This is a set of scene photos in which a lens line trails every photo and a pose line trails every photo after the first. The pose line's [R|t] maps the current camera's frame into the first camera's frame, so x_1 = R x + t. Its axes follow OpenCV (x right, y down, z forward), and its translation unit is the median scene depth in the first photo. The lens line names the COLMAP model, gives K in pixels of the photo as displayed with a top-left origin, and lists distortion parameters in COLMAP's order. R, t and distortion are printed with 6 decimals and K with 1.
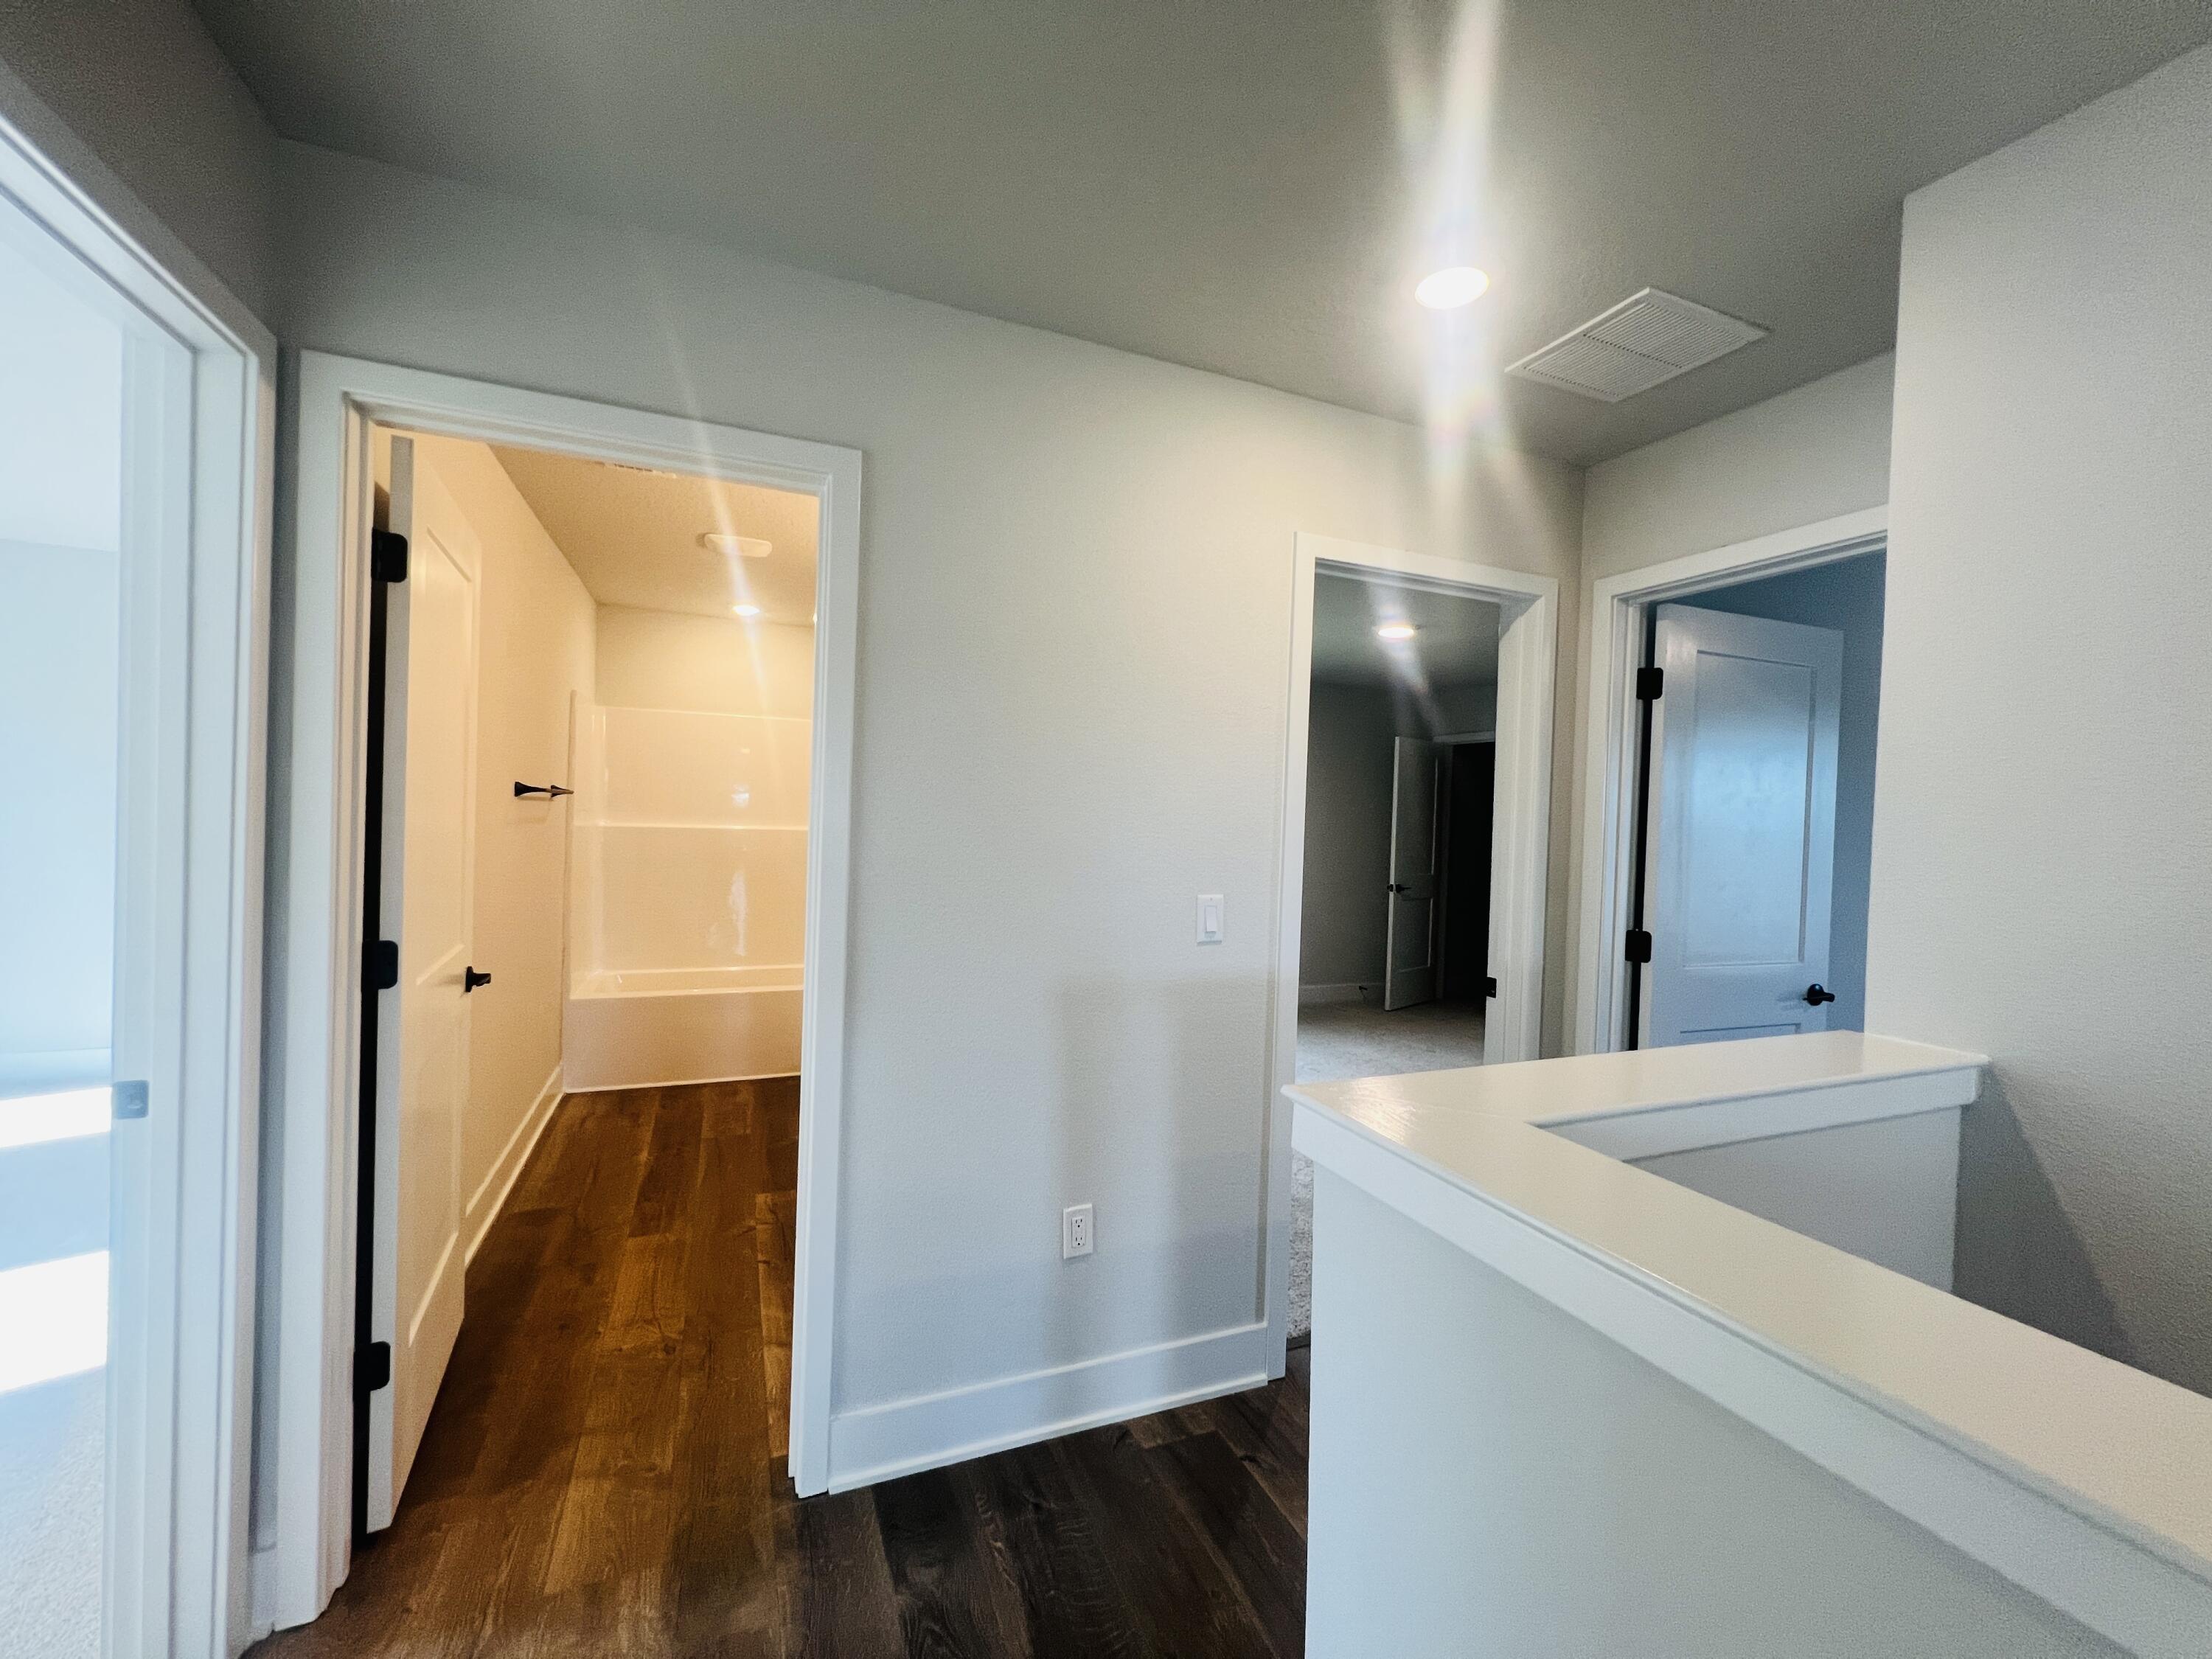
lens RADIAL K [[887.7, 0, 1110.7], [0, 887.7, 830.4], [0, 0, 1]] dist [0.000134, 0.000127]
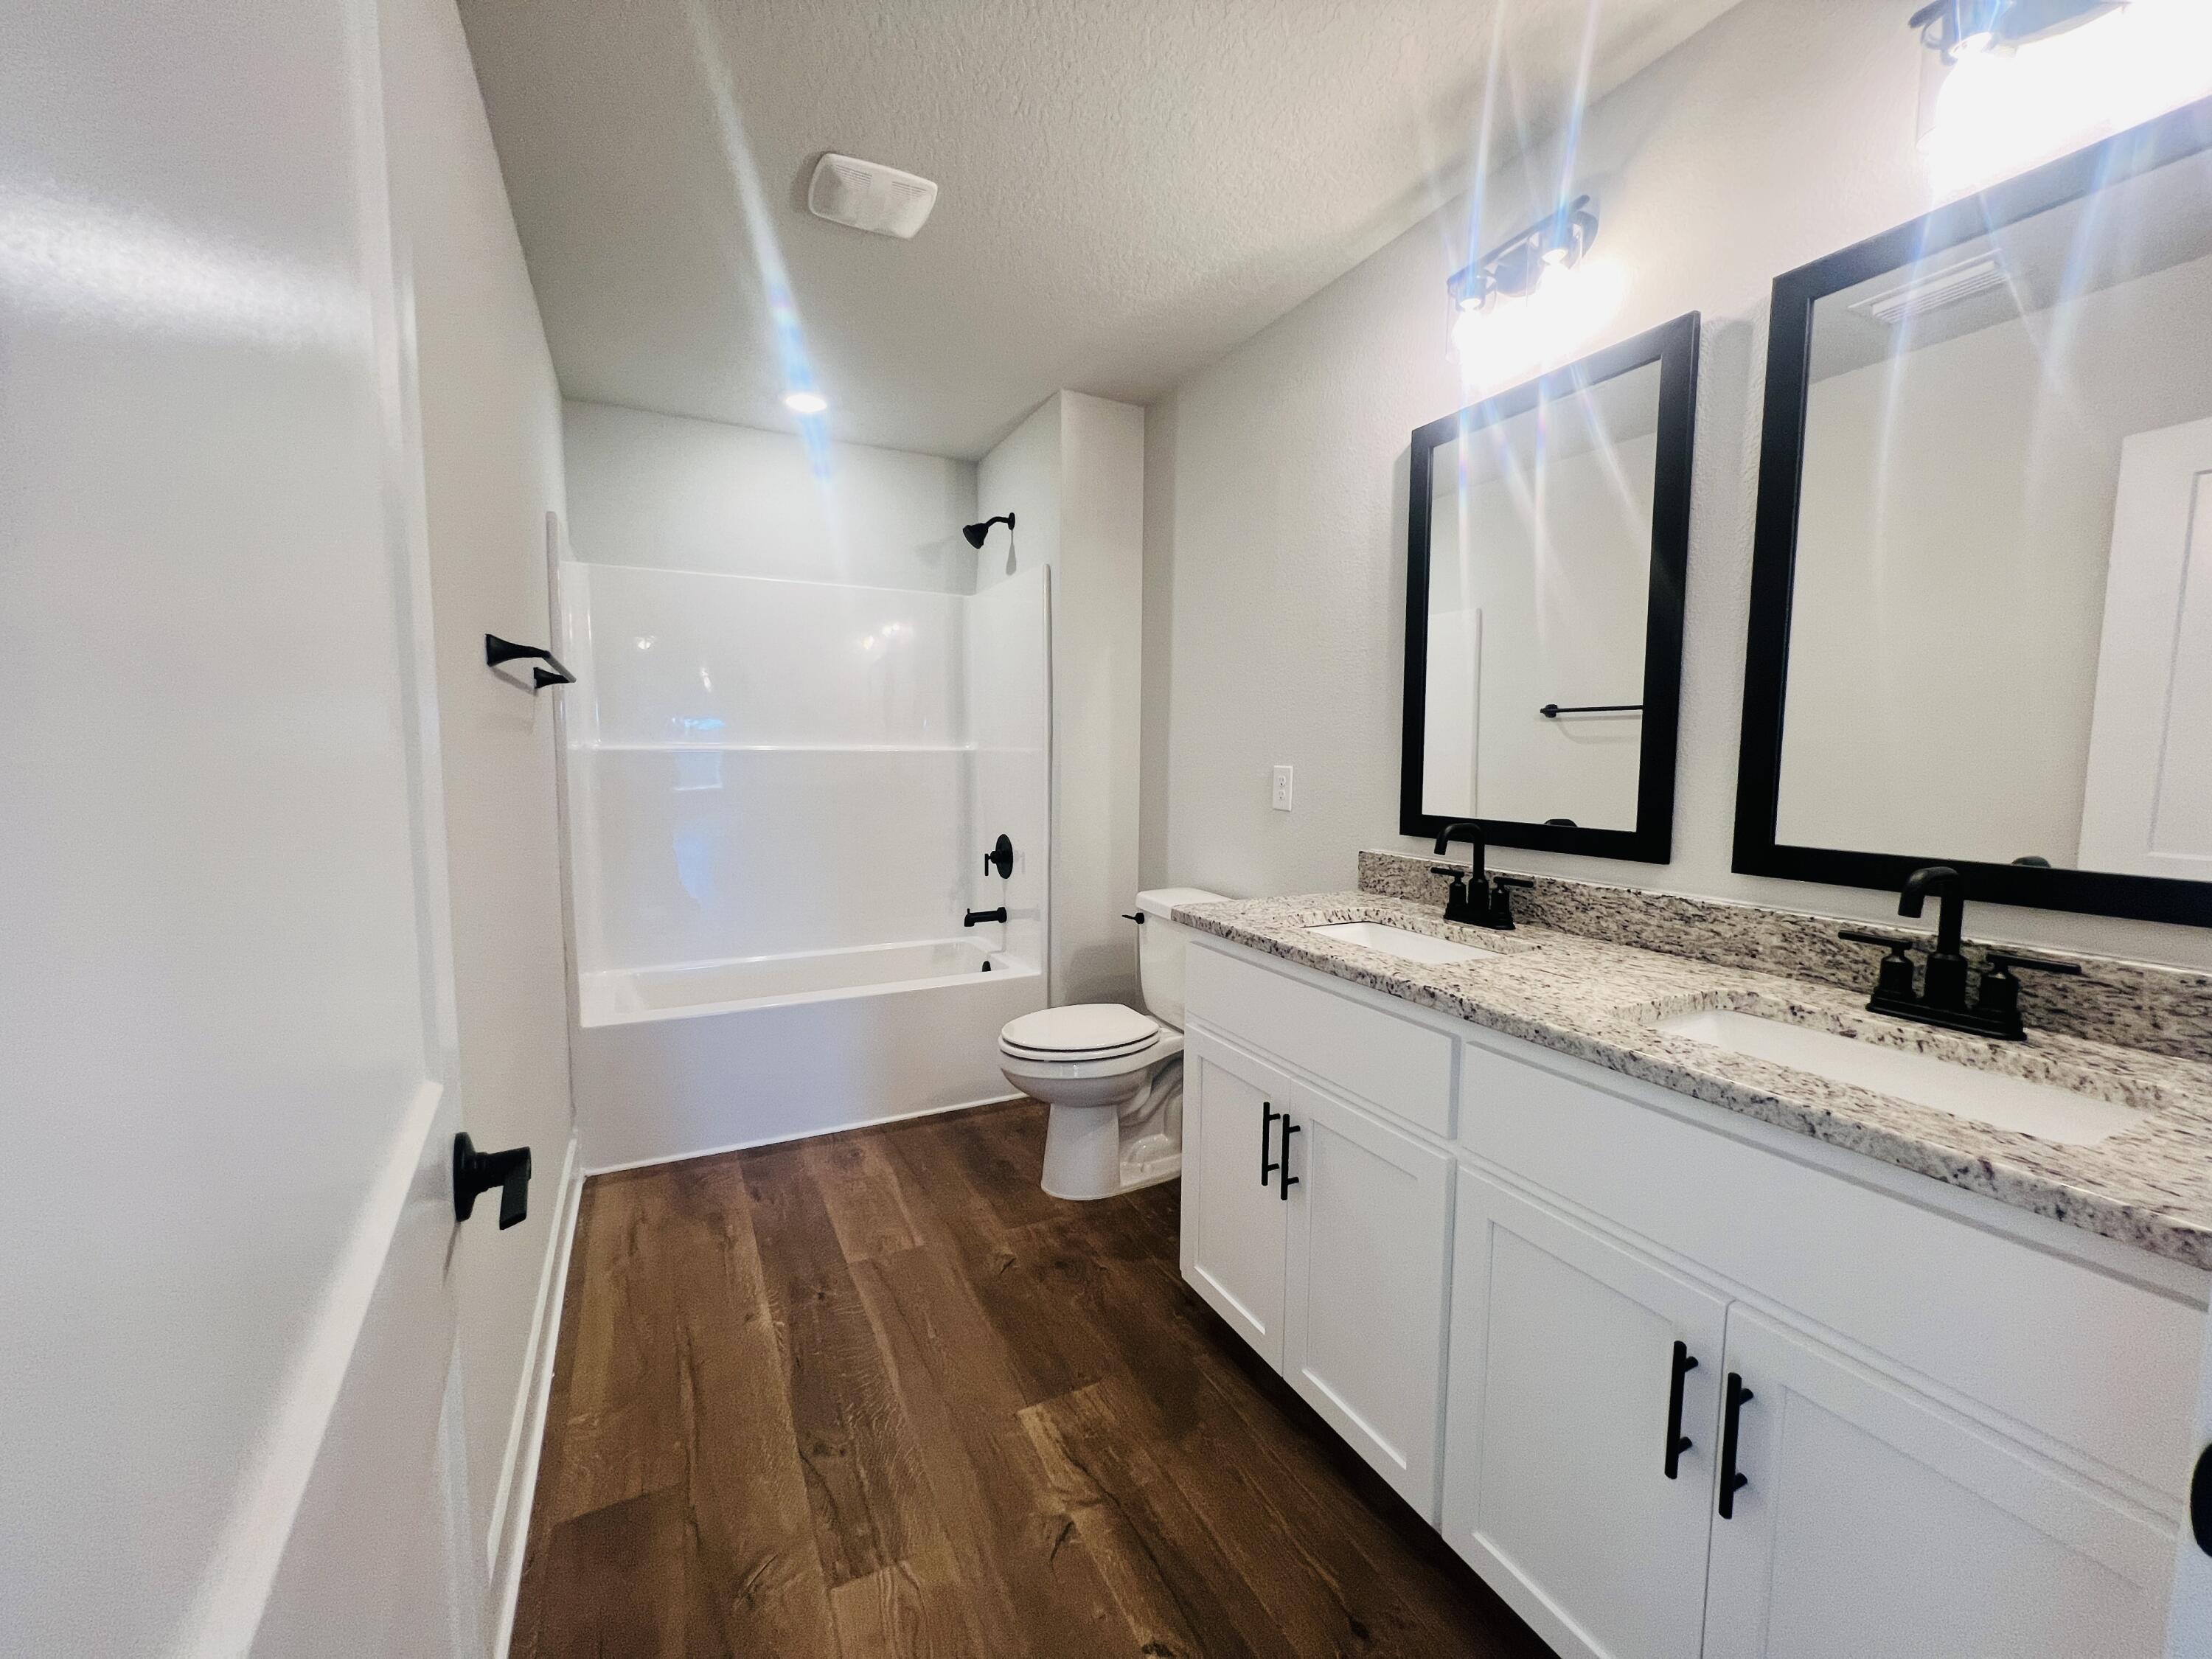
lens RADIAL K [[887.7, 0, 1113.0], [0, 887.7, 830.5], [0, 0, 1]] dist [0.000134, 0.000127]
pose [[0.997131, -0.030705, 0.069182, -0.314442], [0.025258, 0.996612, 0.078267, 0.017256], [-0.071351, -0.076295, 0.994529, 0.418531]]
